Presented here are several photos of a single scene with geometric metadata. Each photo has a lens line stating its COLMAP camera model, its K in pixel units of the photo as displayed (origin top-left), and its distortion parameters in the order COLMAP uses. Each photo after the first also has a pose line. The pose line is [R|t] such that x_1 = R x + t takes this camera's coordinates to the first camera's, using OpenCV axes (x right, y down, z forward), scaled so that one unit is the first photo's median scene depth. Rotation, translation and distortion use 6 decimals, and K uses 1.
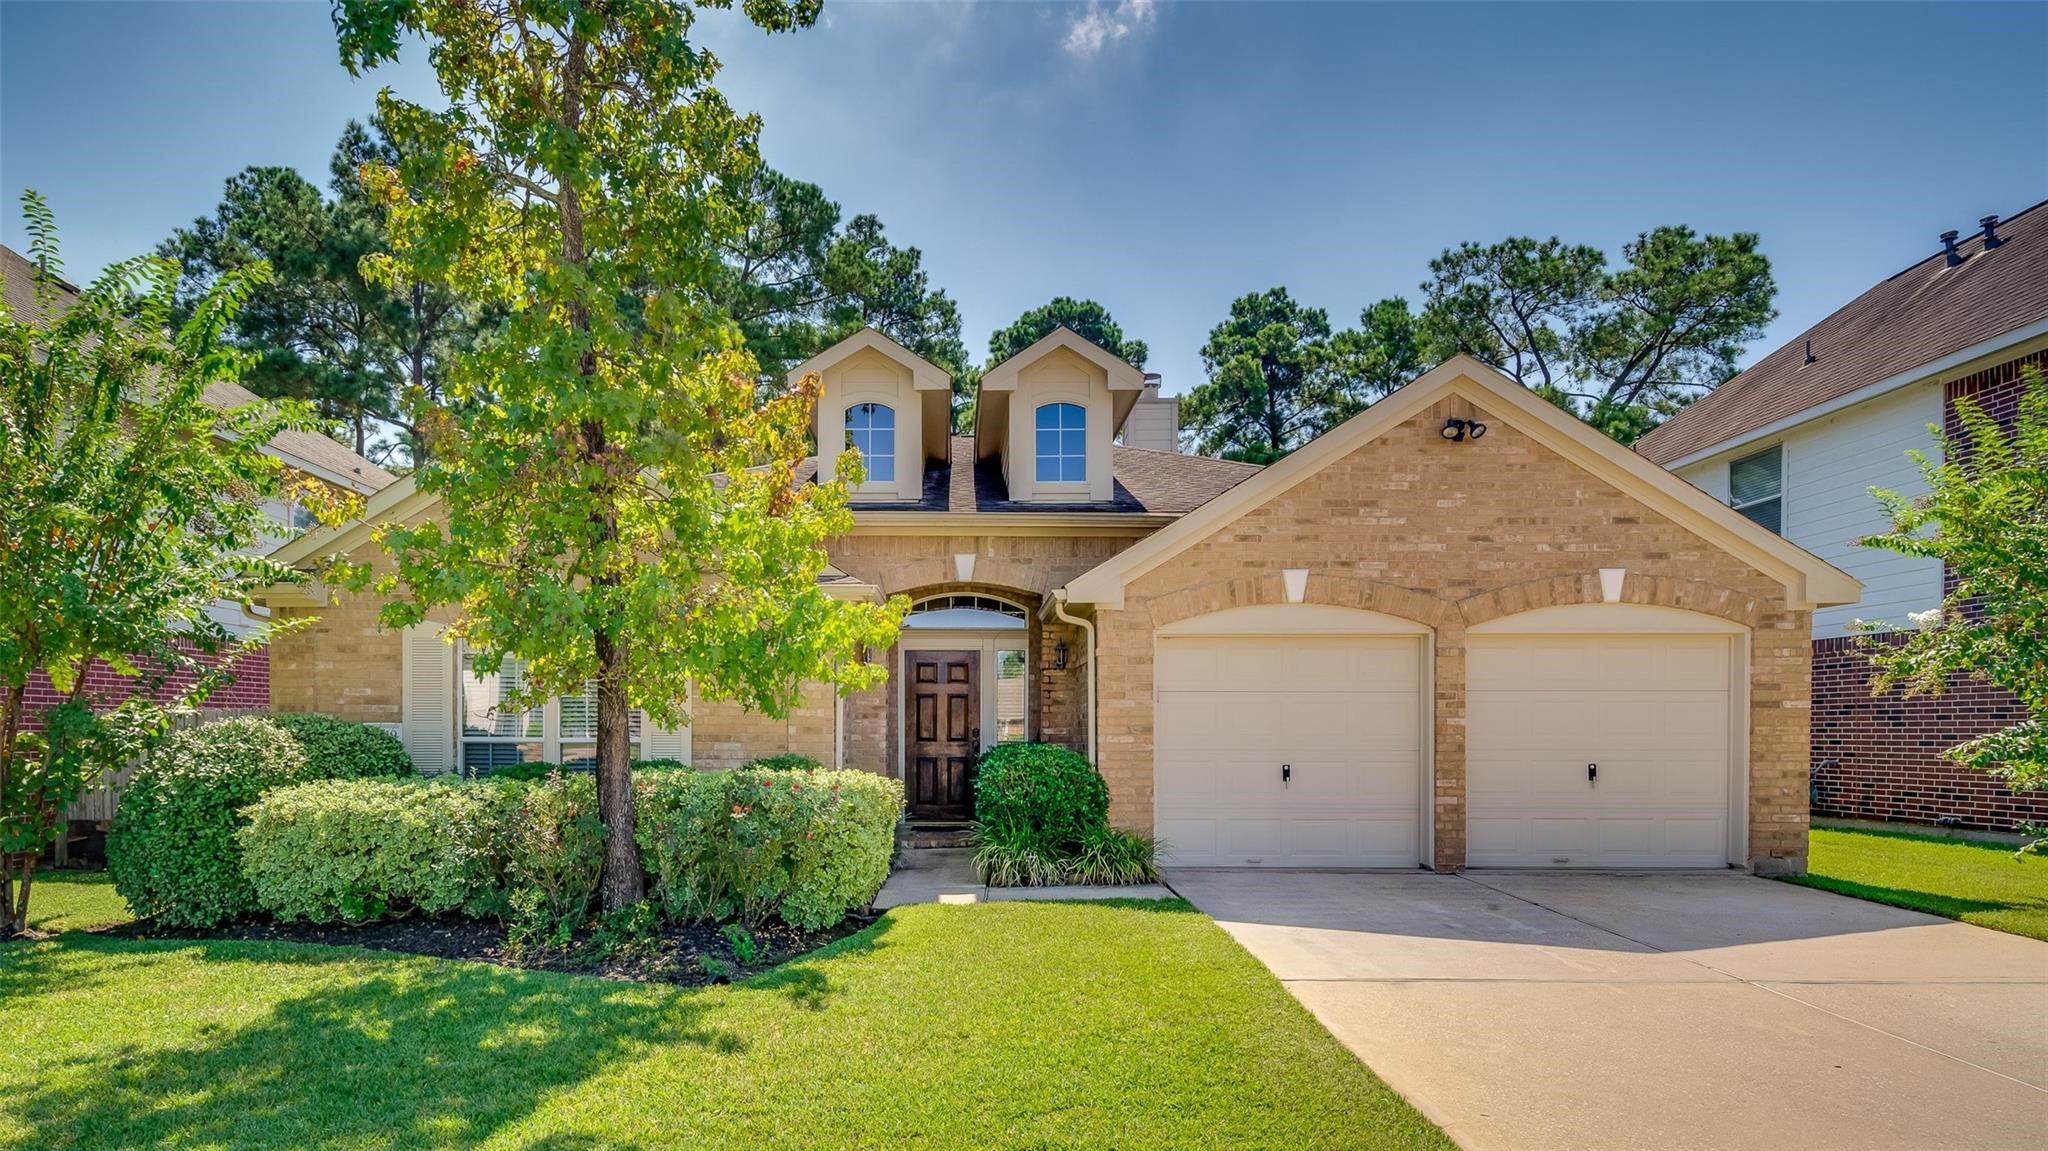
lens RADIAL K [[1319.0, 0, 964.0], [0, 1319.0, 745.2], [0, 0, 1]] dist [0.006135, 0.002309]
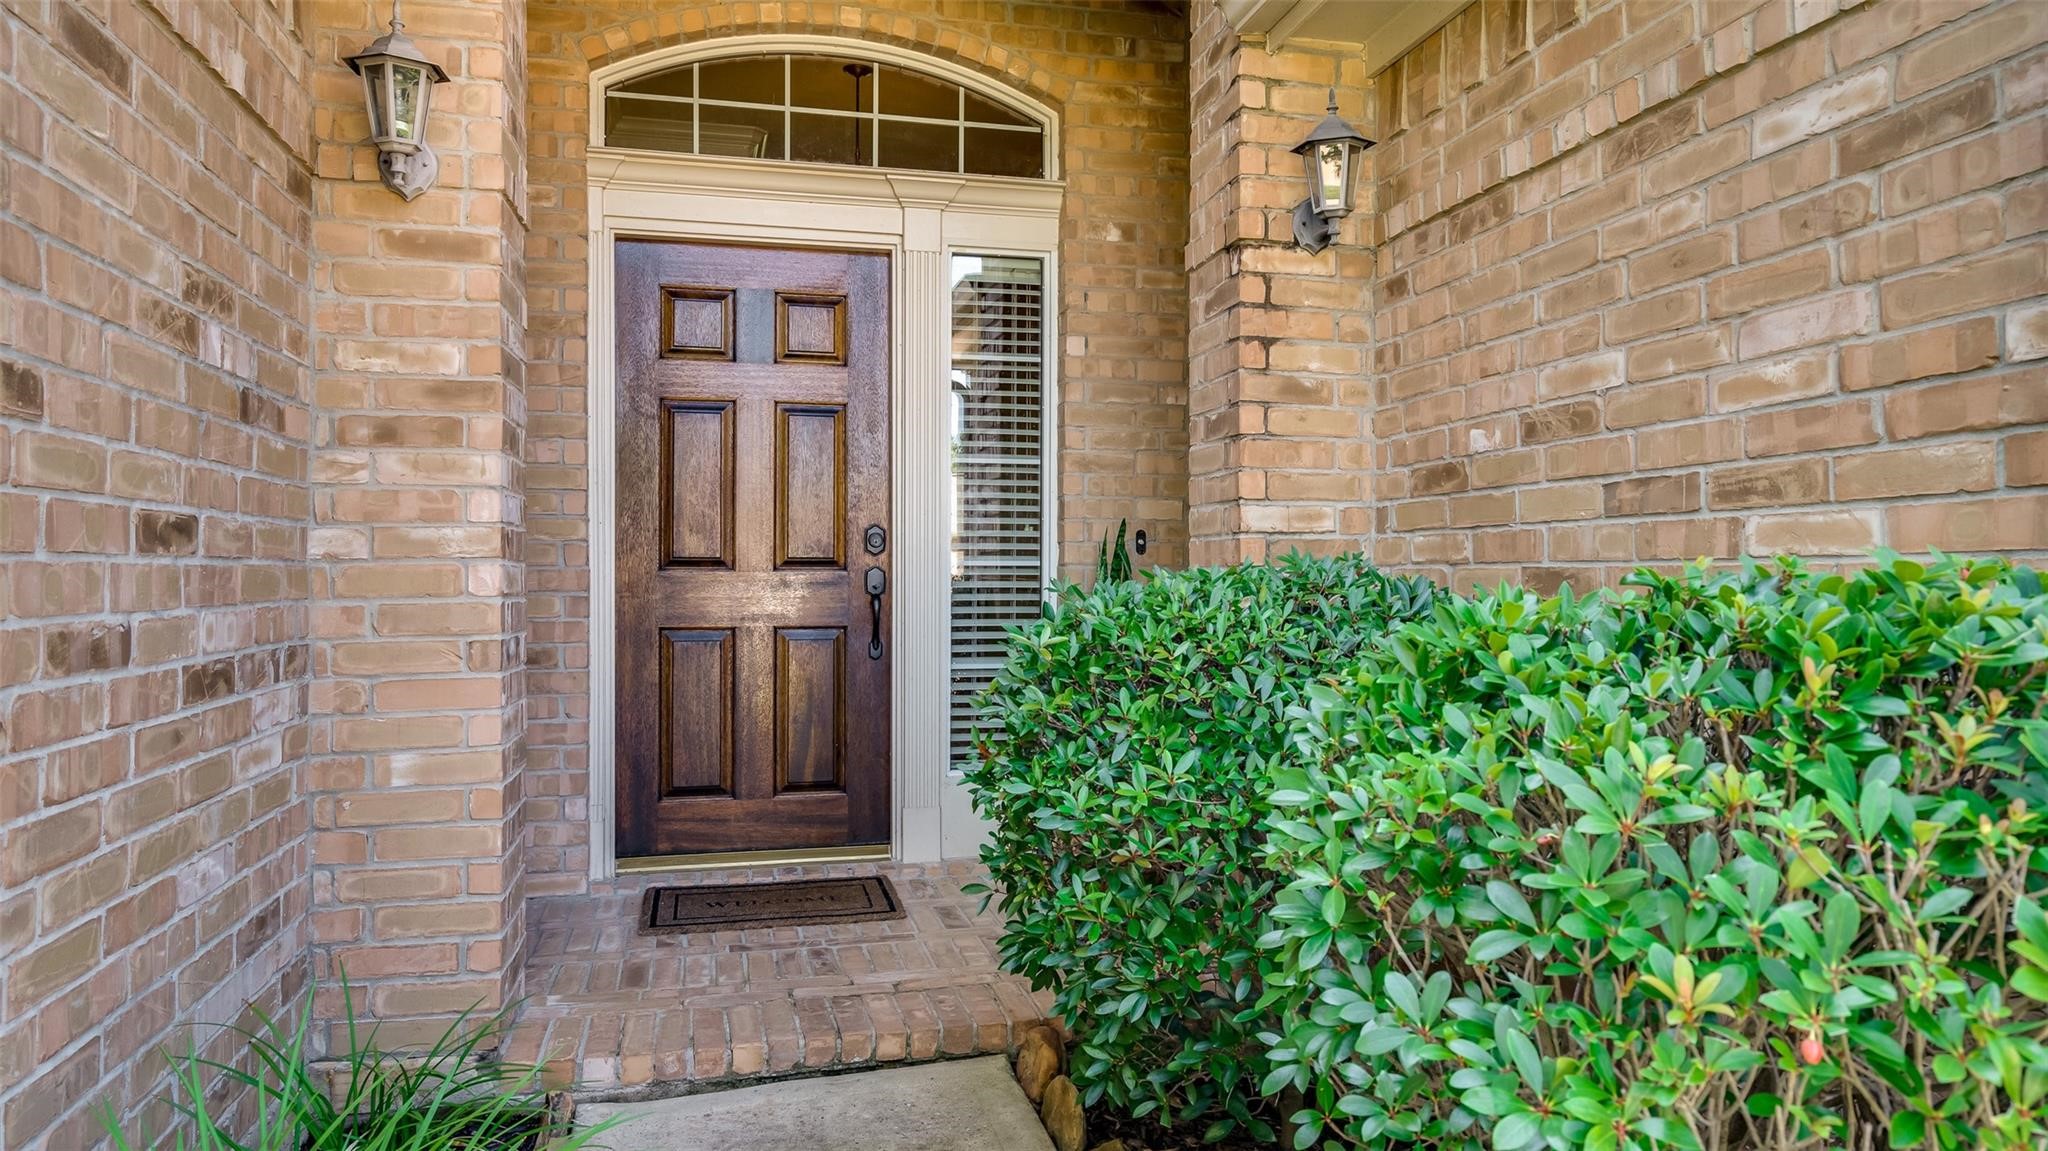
lens RADIAL K [[1368.9, 0, 1024.0], [0, 1368.9, 575.5], [0, 0, 1]] dist [0.003070, 0.000661]
pose [[0.974773, -0.001289, 0.223193, -0.033672], [0.003117, 0.999964, -0.007839, 0.001013], [-0.223175, 0.008337, 0.974743, 0.916533]]
